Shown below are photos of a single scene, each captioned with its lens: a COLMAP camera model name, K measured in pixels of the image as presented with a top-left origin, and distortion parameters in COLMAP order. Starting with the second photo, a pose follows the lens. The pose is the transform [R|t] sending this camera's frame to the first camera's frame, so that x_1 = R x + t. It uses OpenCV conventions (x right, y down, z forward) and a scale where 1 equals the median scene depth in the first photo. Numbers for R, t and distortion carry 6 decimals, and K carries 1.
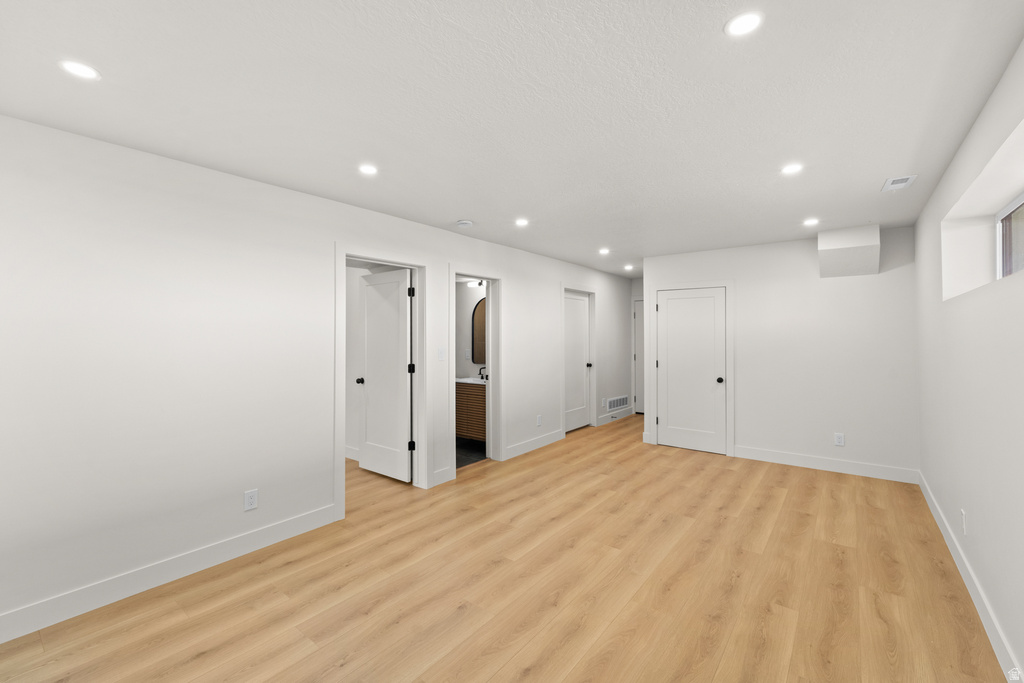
lens RADIAL K [[429.7, 0, 528.3], [0, 429.7, 331.9], [0, 0, 1]] dist [0.002152, -0.001222]
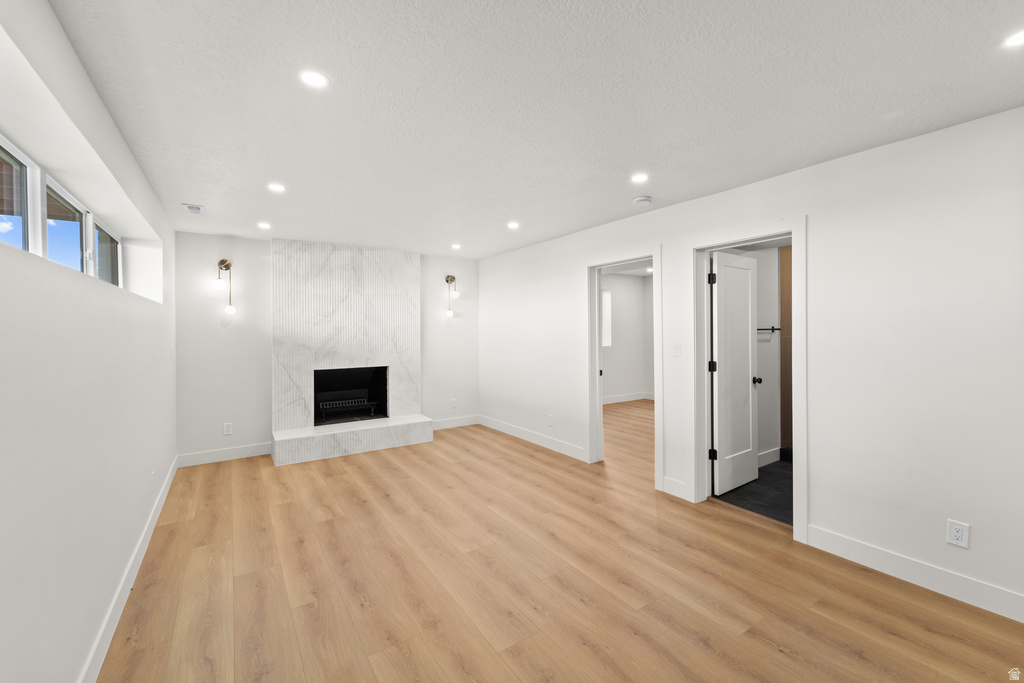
lens RADIAL K [[429.7, 0, 504.4], [0, 429.7, 332.1], [0, 0, 1]] dist [0.002152, -0.001222]
pose [[-0.354632, 0.012234, -0.934926, 1.115028], [0.017687, 0.999823, 0.006374, 0.004690], [0.934839, -0.014276, -0.354785, 1.476476]]
